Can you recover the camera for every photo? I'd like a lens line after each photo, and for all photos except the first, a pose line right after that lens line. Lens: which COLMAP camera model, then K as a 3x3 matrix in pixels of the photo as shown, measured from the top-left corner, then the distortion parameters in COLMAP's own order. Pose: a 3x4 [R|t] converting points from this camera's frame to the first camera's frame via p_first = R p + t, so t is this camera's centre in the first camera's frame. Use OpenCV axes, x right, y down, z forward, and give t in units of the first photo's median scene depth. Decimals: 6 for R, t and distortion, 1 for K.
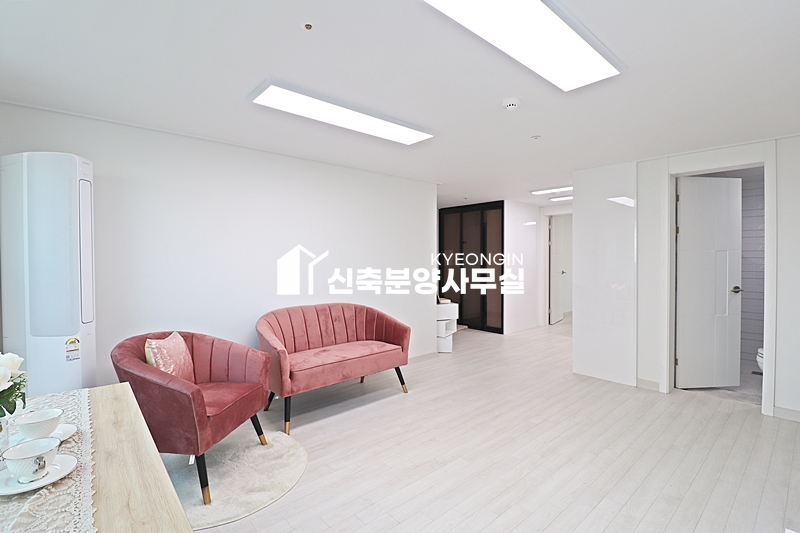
lens RADIAL K [[369.4, 0, 398.1], [0, 369.4, 267.4], [0, 0, 1]] dist [0.002233, -0.000013]
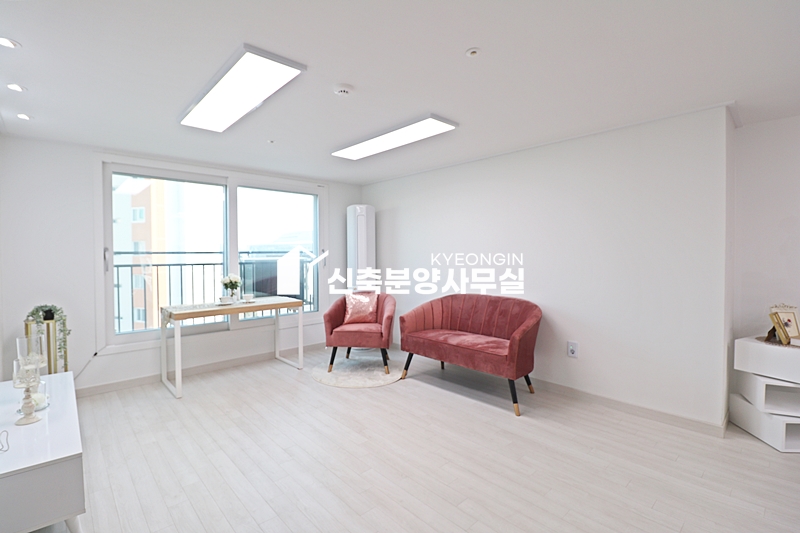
lens RADIAL K [[369.4, 0, 398.0], [0, 369.4, 262.0], [0, 0, 1]] dist [0.002233, -0.000013]
pose [[0.024865, 0.018146, -0.999526, 0.983079], [-0.021174, 0.999621, 0.017621, -0.005690], [0.999467, 0.020726, 0.025239, 0.856437]]
